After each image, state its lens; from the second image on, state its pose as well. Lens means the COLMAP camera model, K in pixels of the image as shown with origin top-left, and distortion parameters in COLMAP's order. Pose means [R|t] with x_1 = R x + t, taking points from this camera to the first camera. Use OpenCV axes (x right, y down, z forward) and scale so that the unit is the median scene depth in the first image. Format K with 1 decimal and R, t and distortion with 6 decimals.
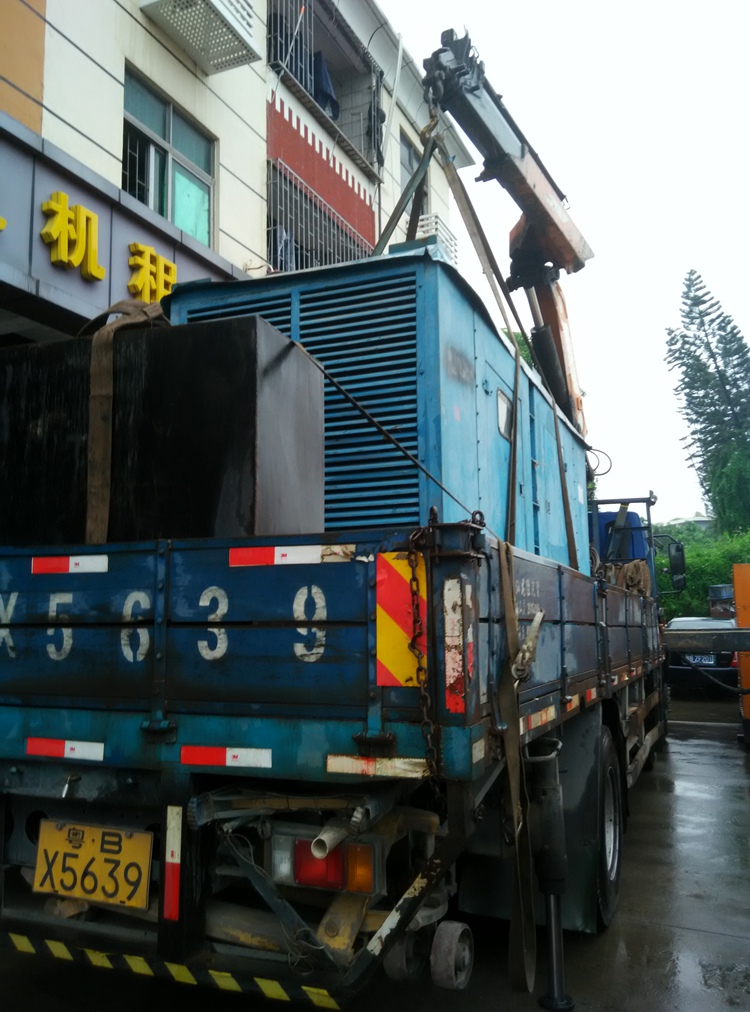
lens RADIAL K [[831.4, 0, 375.0], [0, 831.4, 506.0], [0, 0, 1]] dist [-0.003608, -0.002691]
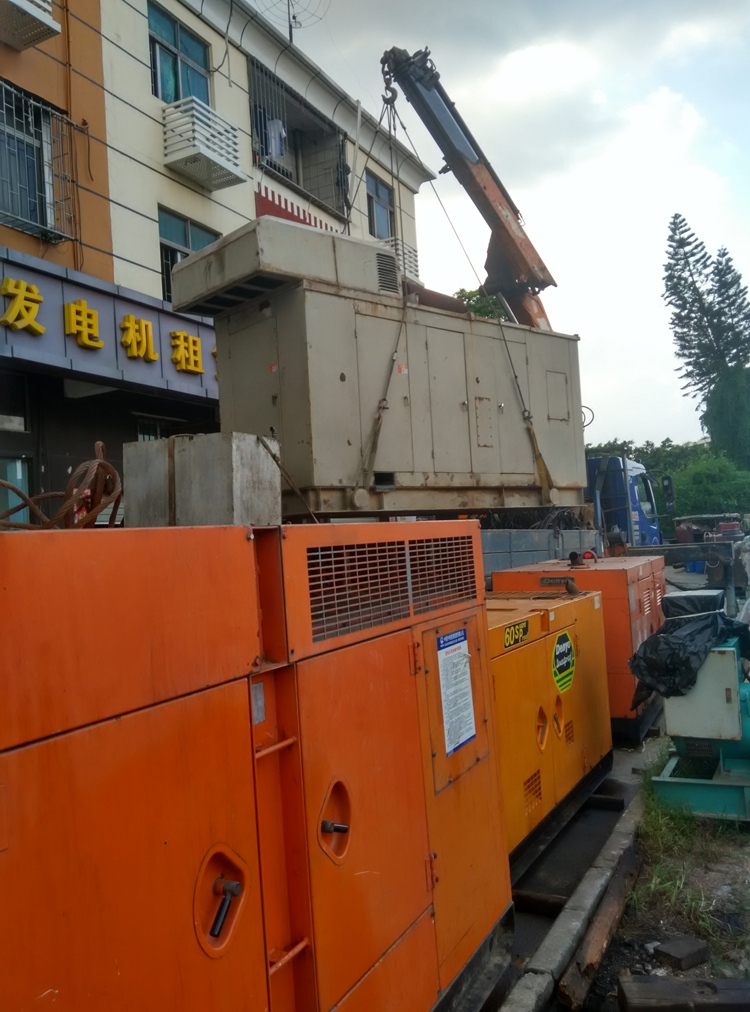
lens RADIAL K [[772.4, 0, 375.0], [0, 772.4, 506.0], [0, 0, 1]] dist [-0.001998, -0.002936]
pose [[0.997660, -0.056647, -0.038288, 0.092273], [0.059326, 0.995574, 0.072893, -0.038881], [0.033990, -0.074994, 0.996605, -0.335864]]
